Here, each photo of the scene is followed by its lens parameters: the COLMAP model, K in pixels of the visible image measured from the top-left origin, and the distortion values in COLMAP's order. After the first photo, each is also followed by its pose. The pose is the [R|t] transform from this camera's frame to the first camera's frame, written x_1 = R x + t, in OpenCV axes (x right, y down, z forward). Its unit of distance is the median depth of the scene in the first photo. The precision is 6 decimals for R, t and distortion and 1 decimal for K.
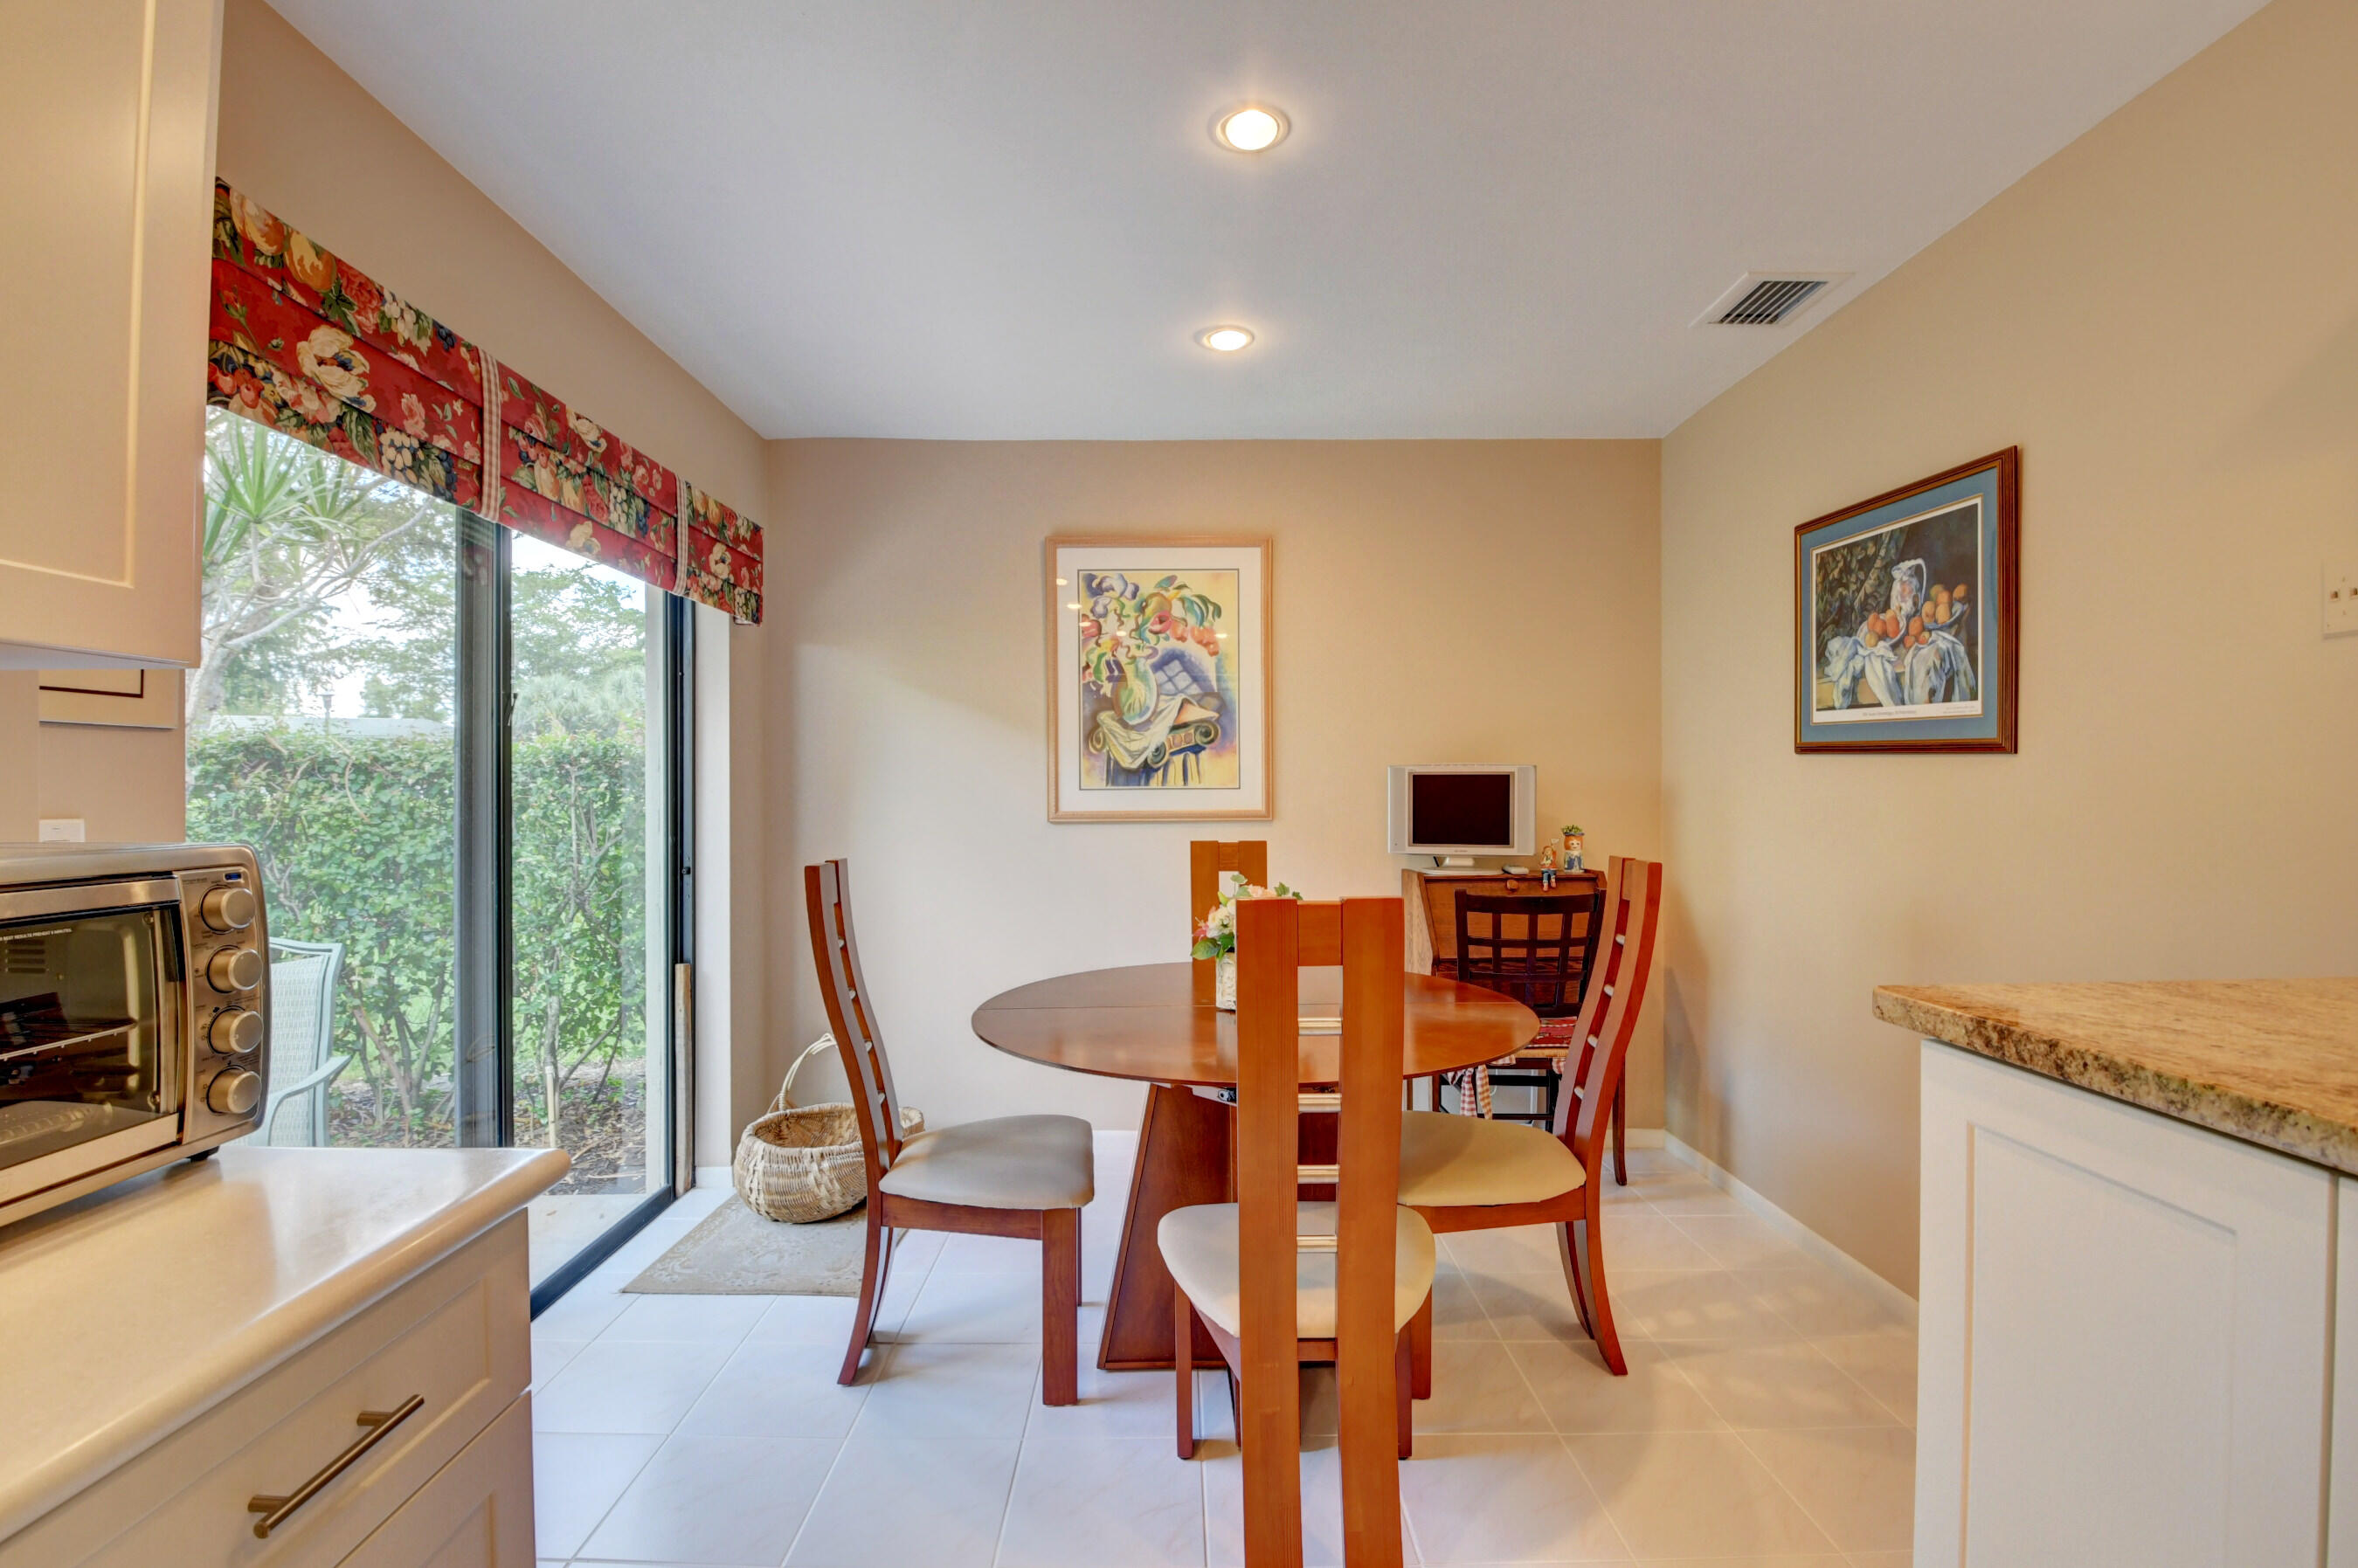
lens RADIAL K [[1039.1, 0, 1173.1], [0, 1039.1, 789.2], [0, 0, 1]] dist [0.026443, -0.028047]
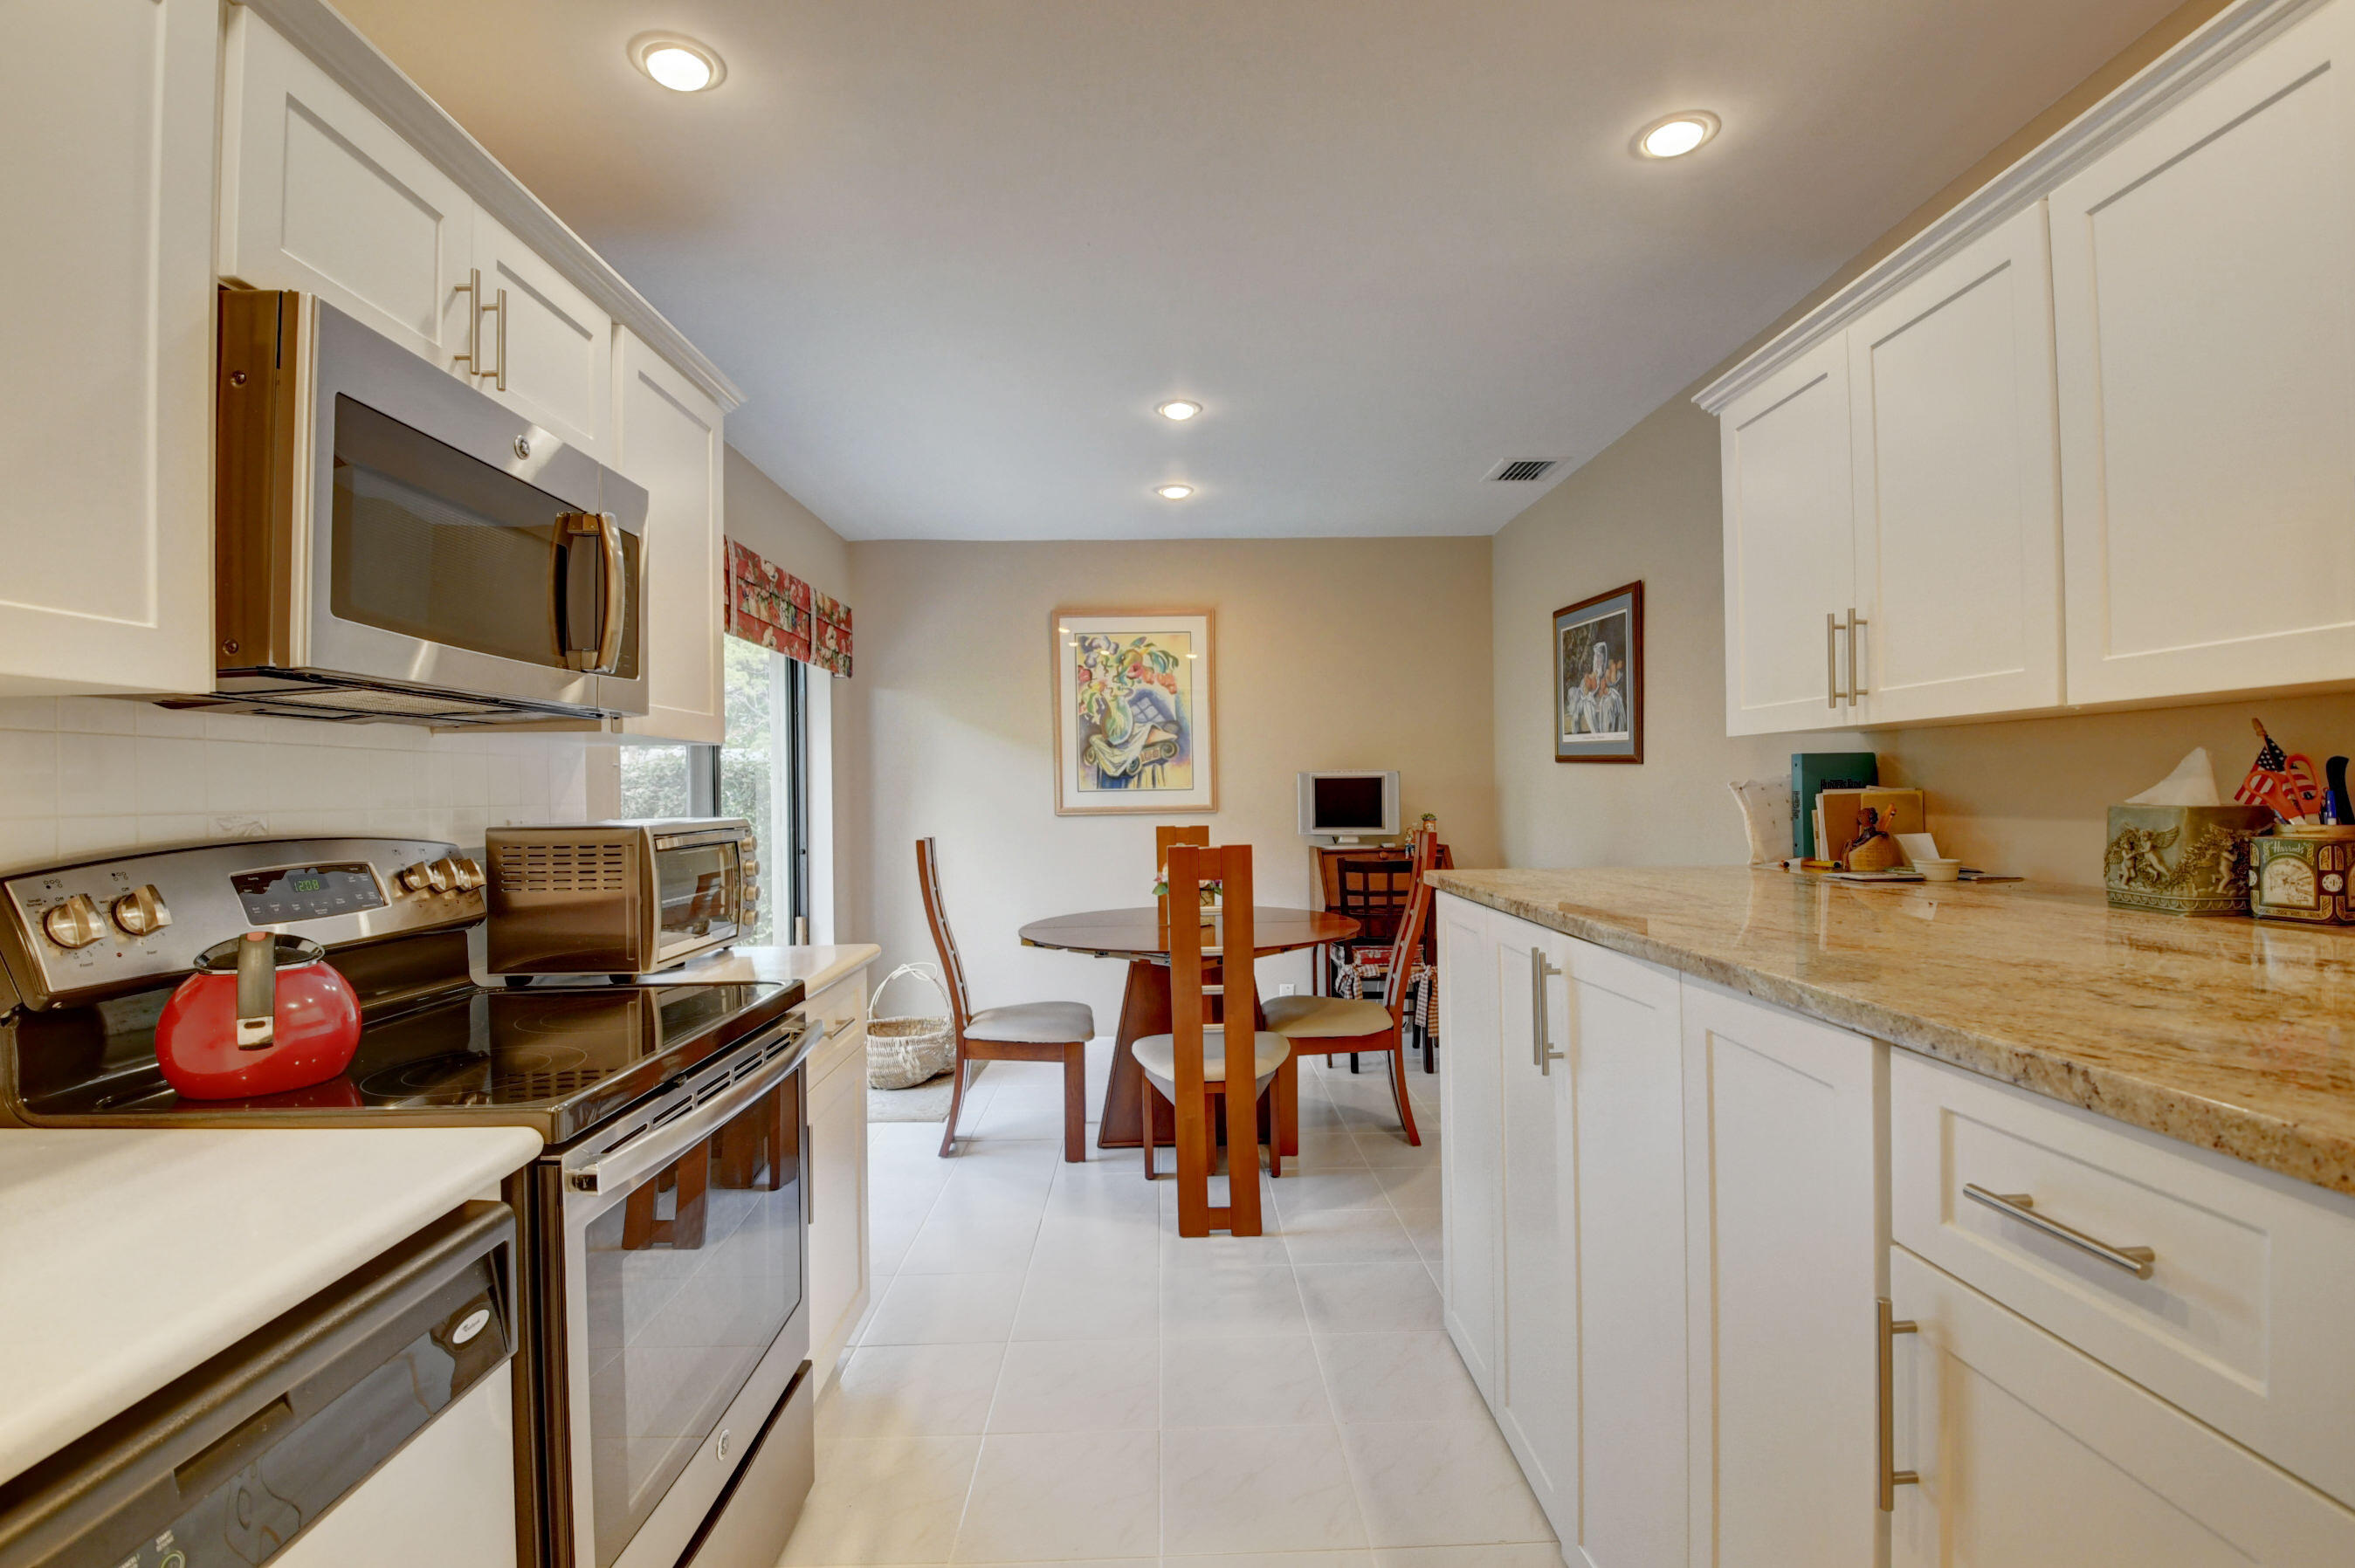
lens RADIAL K [[1026.1, 0, 1177.7], [0, 1026.1, 789.3], [0, 0, 1]] dist [0.016487, -0.032839]
pose [[0.999769, -0.010959, 0.018487, 0.020779], [0.010959, 0.999940, 0.000134, -0.001587], [-0.018487, 0.000068, 0.999829, -0.425502]]
